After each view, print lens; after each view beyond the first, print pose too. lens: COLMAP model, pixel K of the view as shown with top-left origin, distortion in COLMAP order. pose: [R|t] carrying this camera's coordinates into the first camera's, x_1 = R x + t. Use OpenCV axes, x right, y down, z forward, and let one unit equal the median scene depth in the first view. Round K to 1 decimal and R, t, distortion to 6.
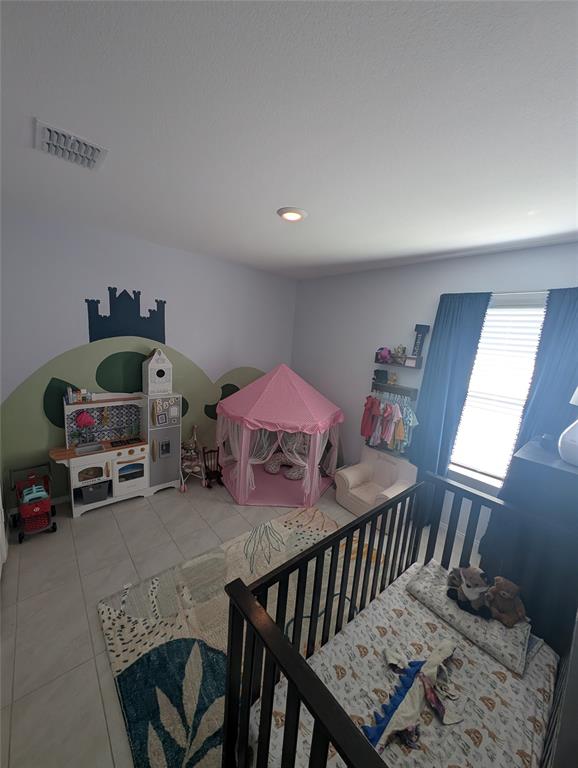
lens RADIAL K [[289.8, 0, 291.7], [0, 289.8, 386.9], [0, 0, 1]] dist [-0.000863, -0.000209]
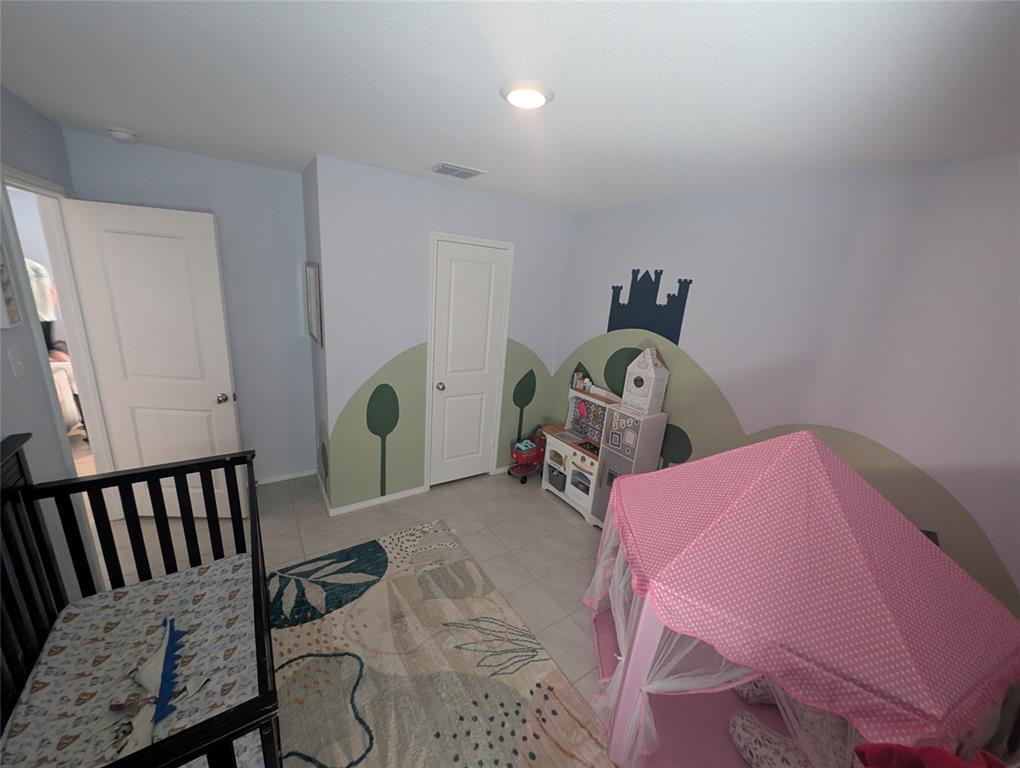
lens RADIAL K [[384.9, 0, 511.7], [0, 384.9, 386.2], [0, 0, 1]] dist [-0.000863, -0.000209]
pose [[-0.126121, 0.183249, -0.974943, 0.553944], [-0.254319, 0.943973, 0.210327, -0.167901], [0.958861, 0.274473, -0.072452, 0.823237]]
